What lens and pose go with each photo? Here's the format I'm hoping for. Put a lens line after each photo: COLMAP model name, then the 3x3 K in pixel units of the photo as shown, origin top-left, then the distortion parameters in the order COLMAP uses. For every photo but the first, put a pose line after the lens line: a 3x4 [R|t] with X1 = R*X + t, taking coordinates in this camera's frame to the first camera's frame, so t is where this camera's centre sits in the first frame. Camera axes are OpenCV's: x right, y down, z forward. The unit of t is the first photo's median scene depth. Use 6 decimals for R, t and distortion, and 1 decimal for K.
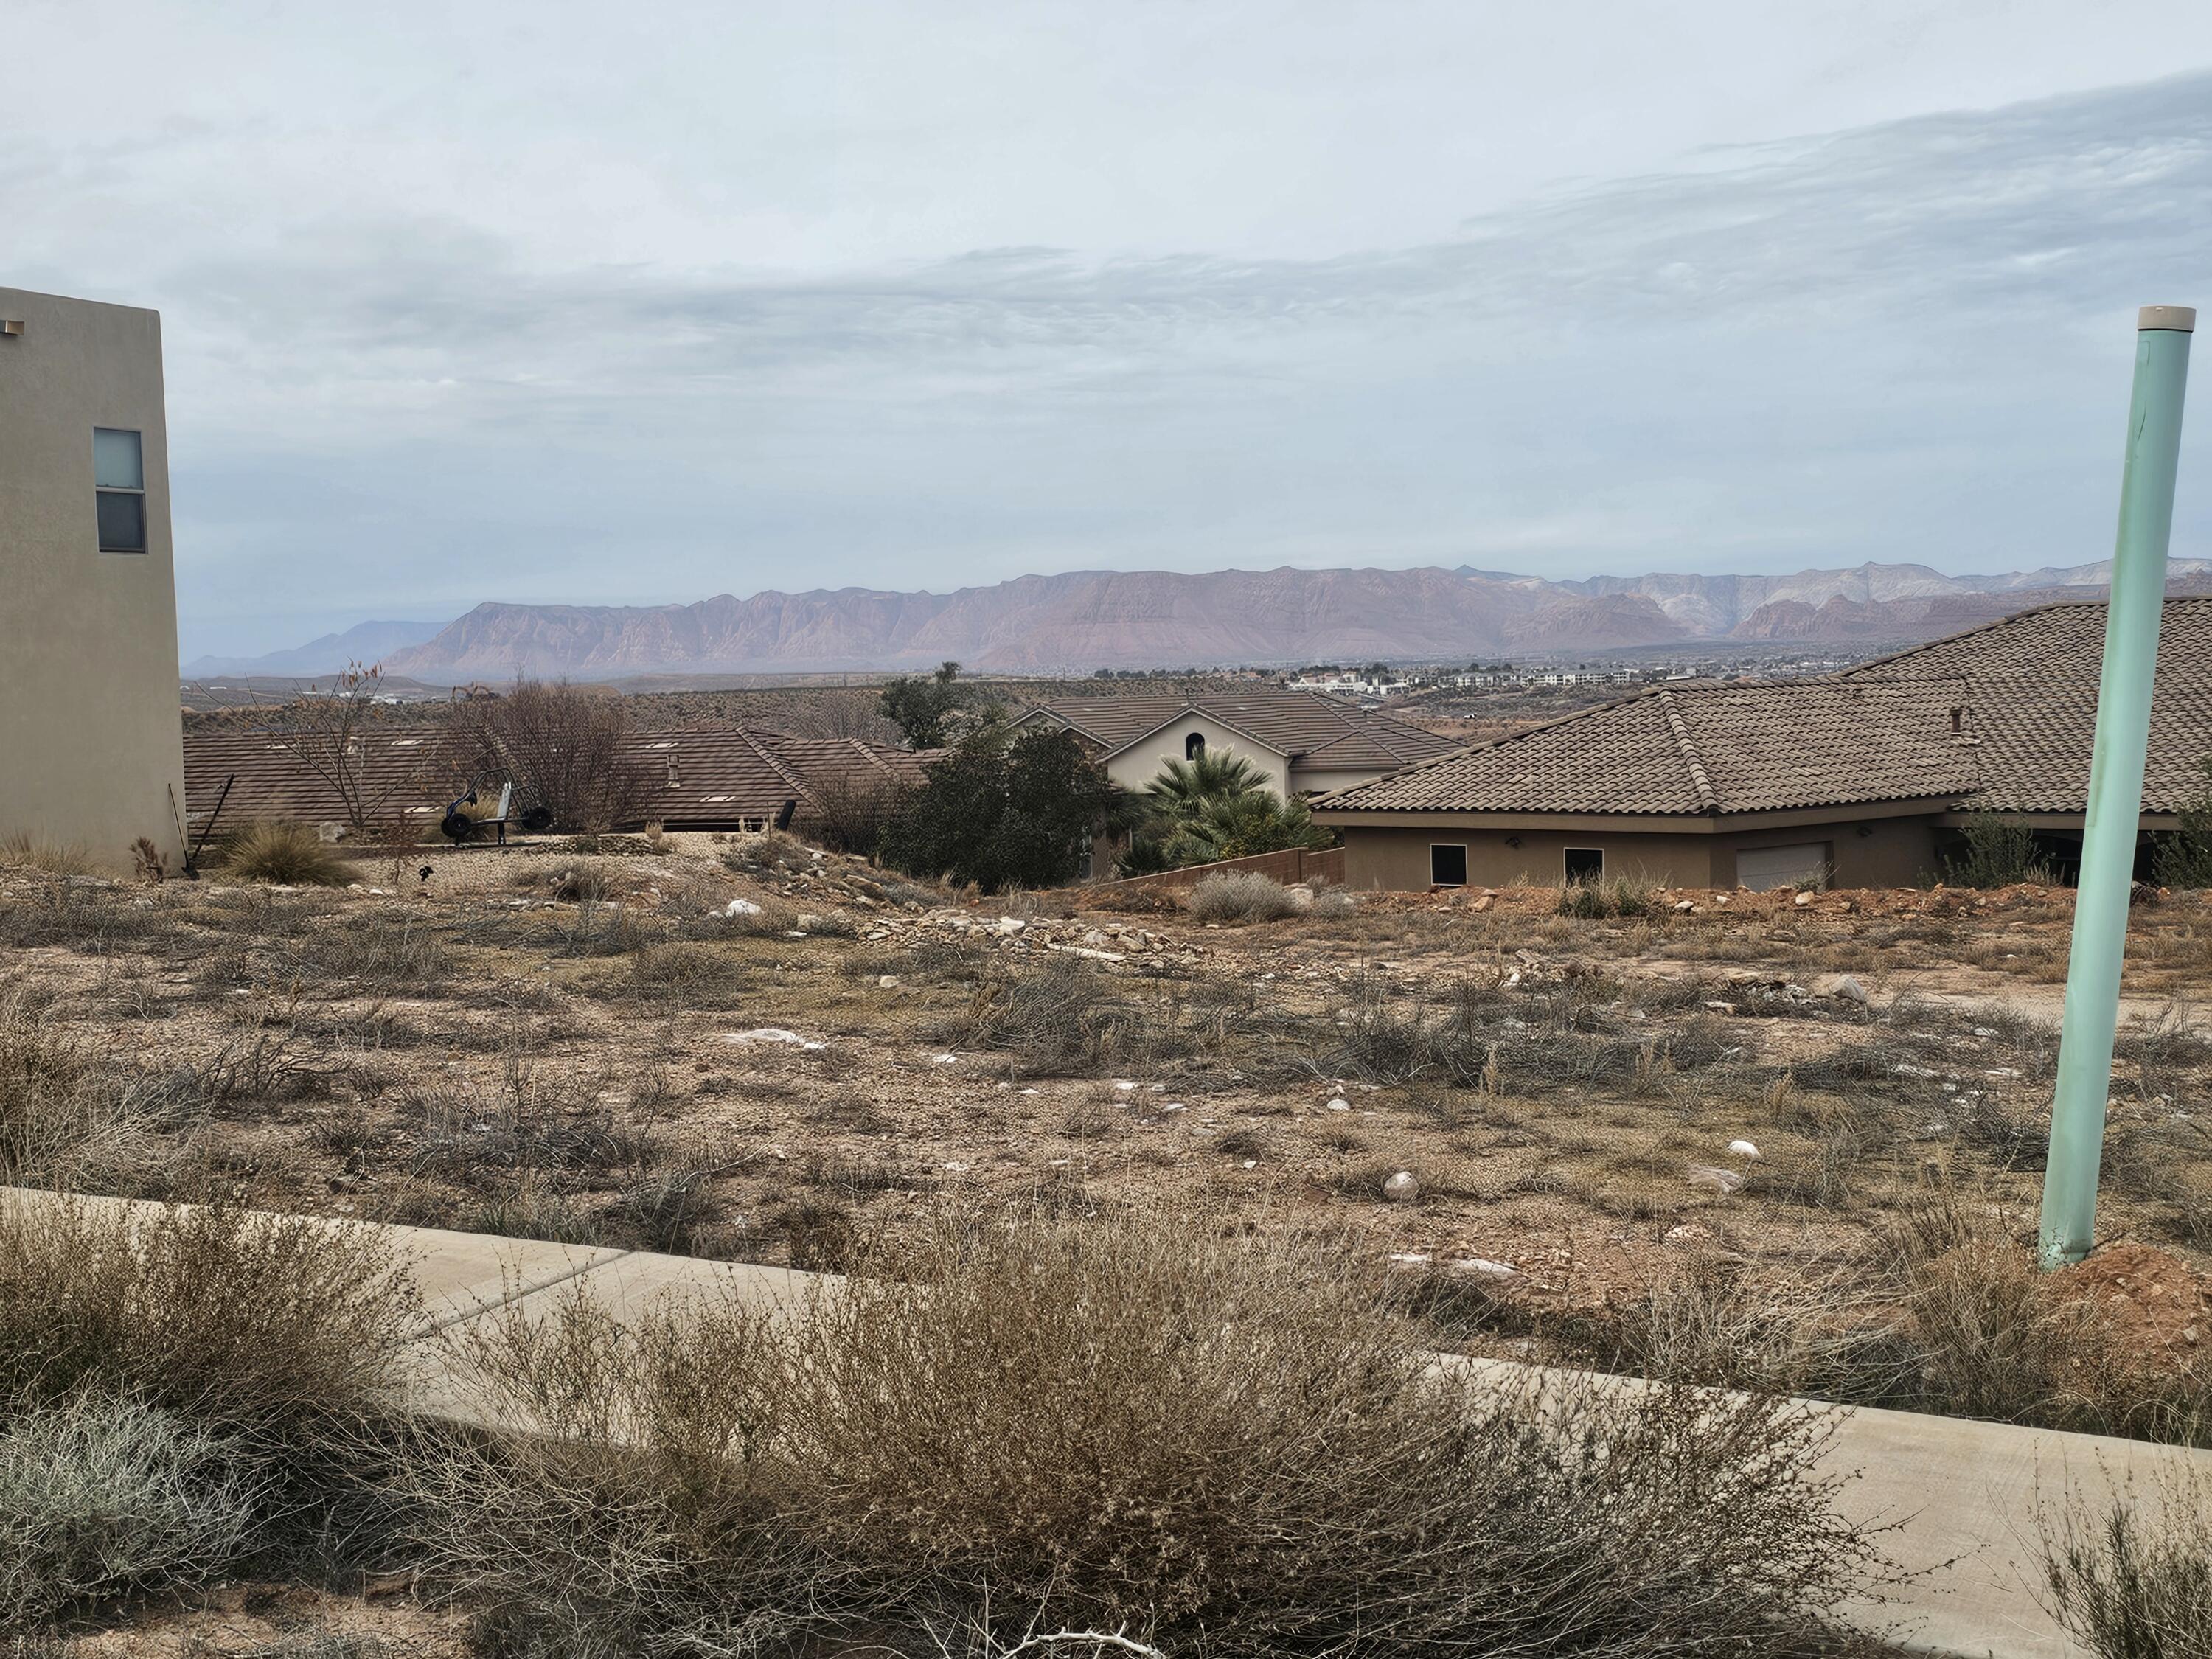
lens RADIAL K [[2882.1, 0, 1093.3], [0, 2882.1, 811.7], [0, 0, 1]] dist [0.200973, -0.611214]
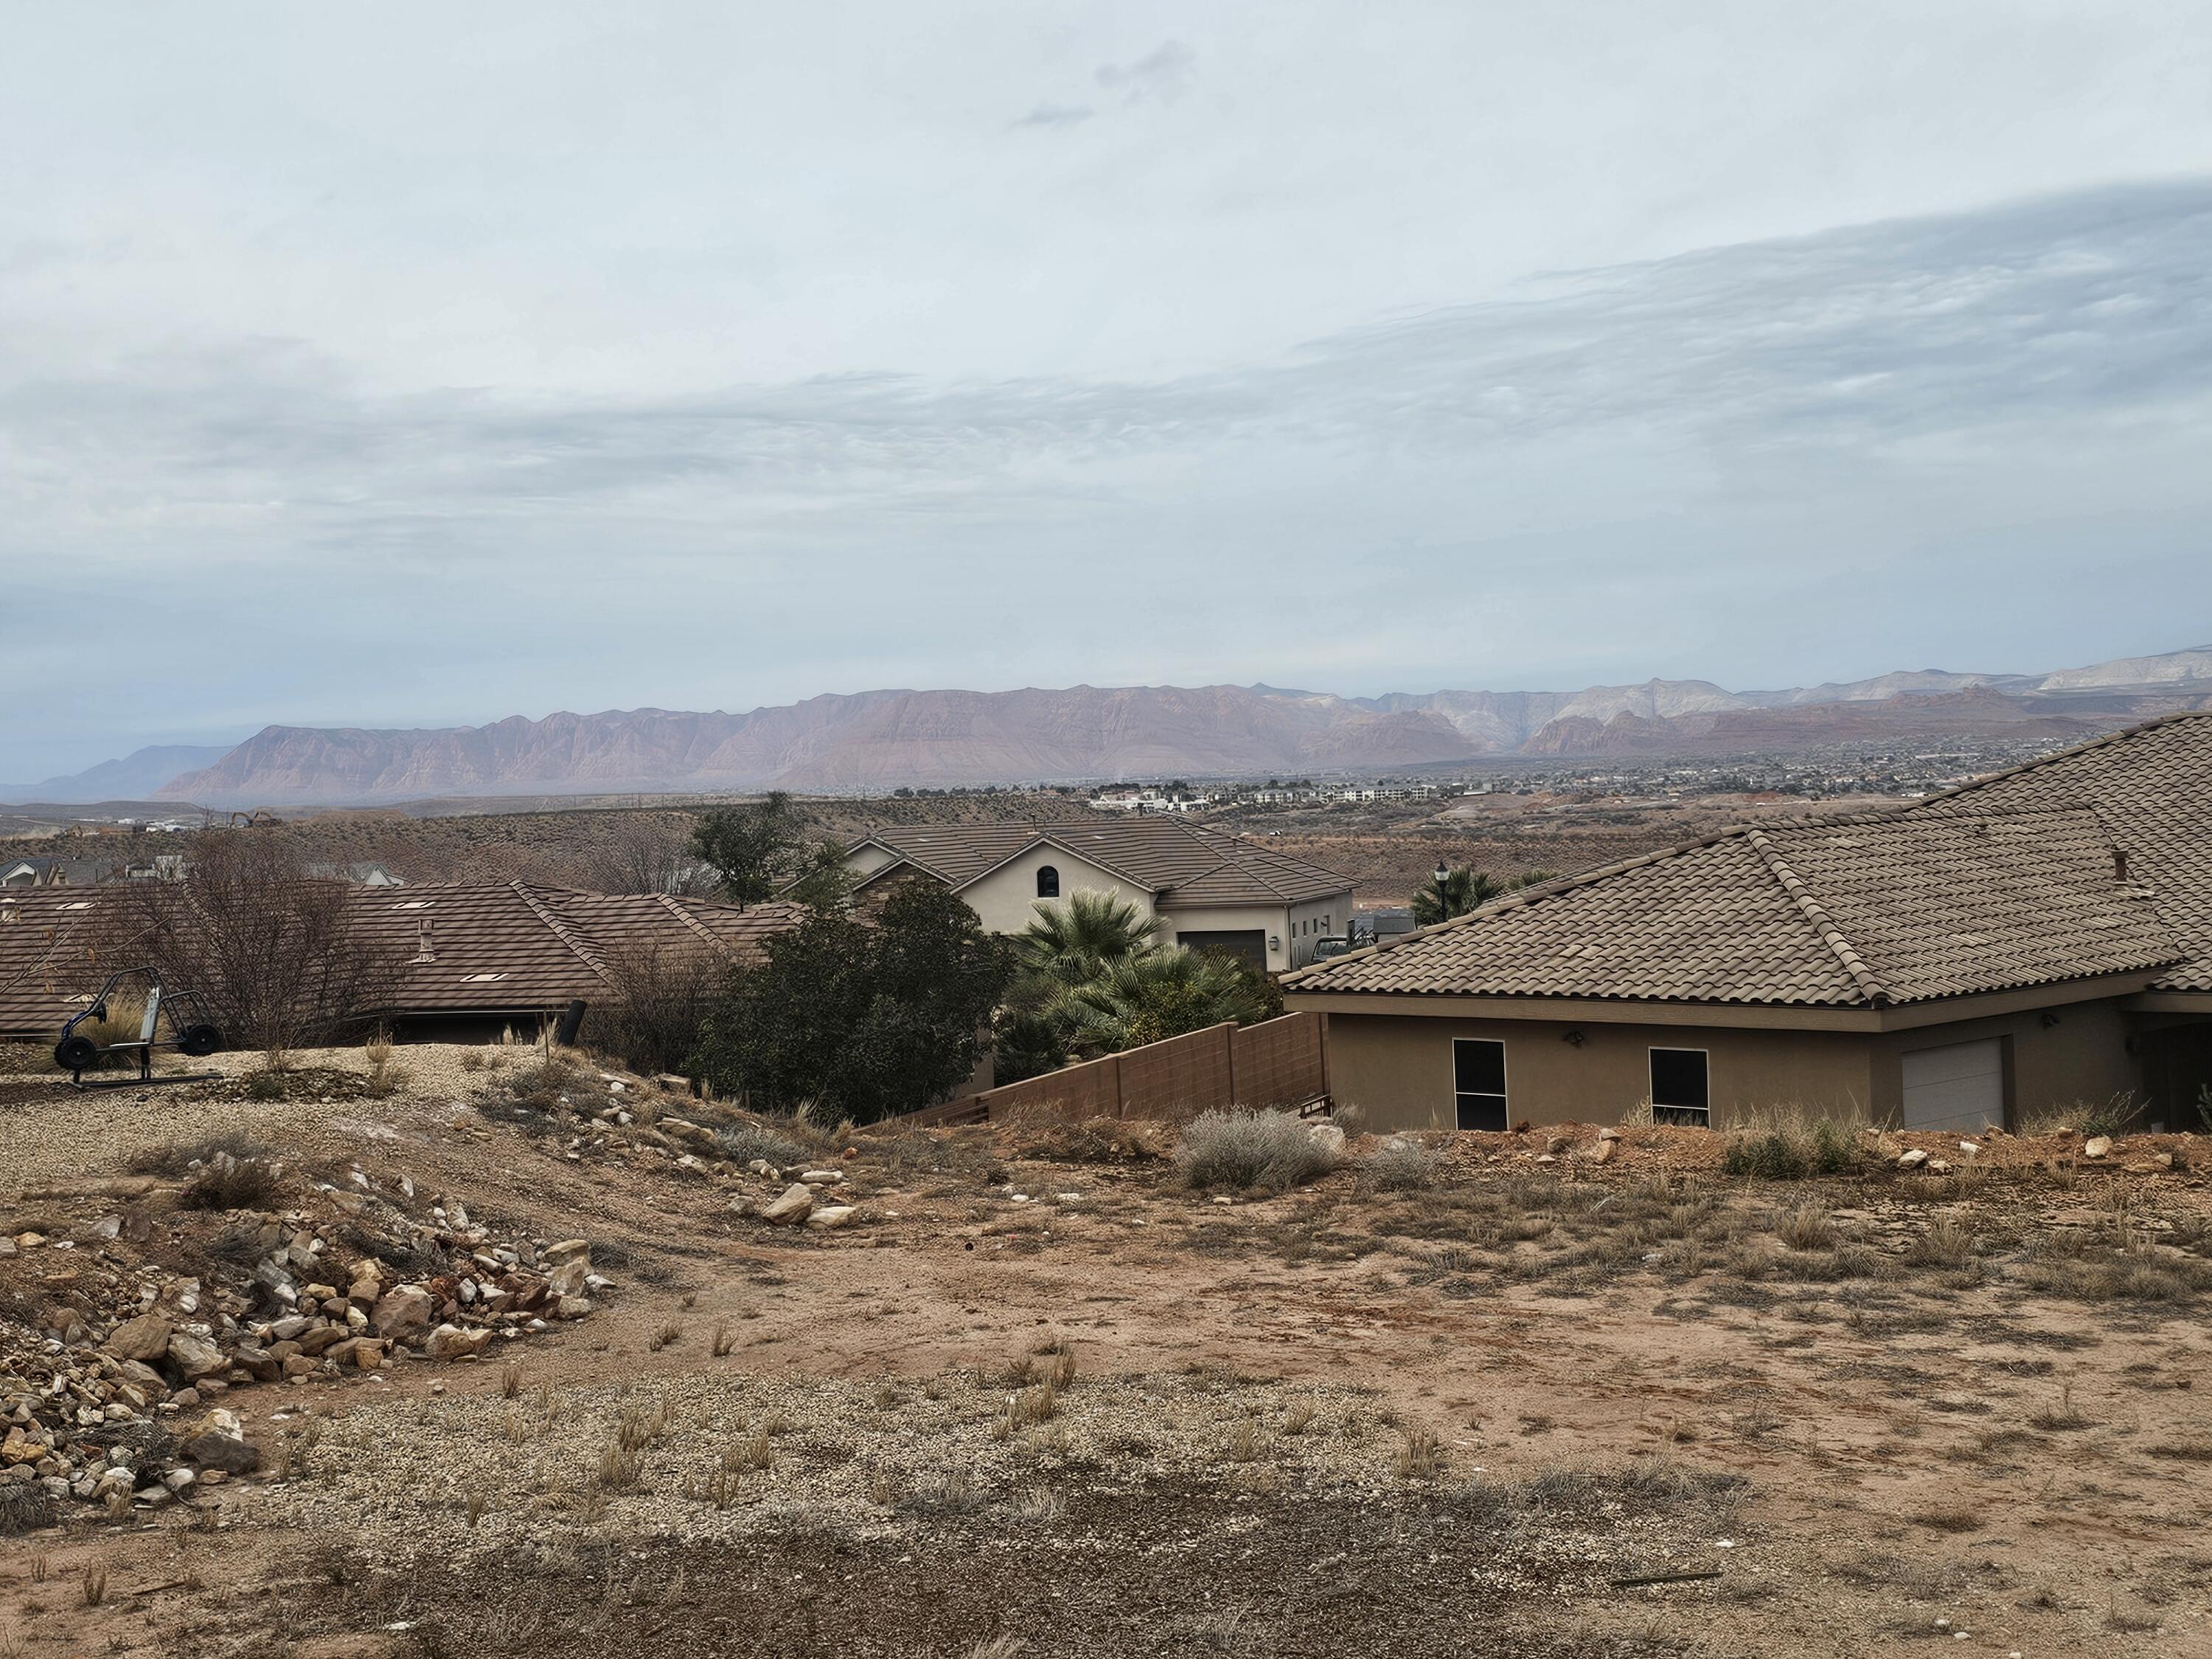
lens RADIAL K [[2882.1, 0, 1093.3], [0, 2882.1, 811.7], [0, 0, 1]] dist [0.200973, -0.611214]
pose [[0.997537, -0.008901, 0.069573, -0.022896], [0.011738, 0.999111, -0.040485, -0.015626], [-0.069150, 0.041202, 0.996755, 0.228381]]
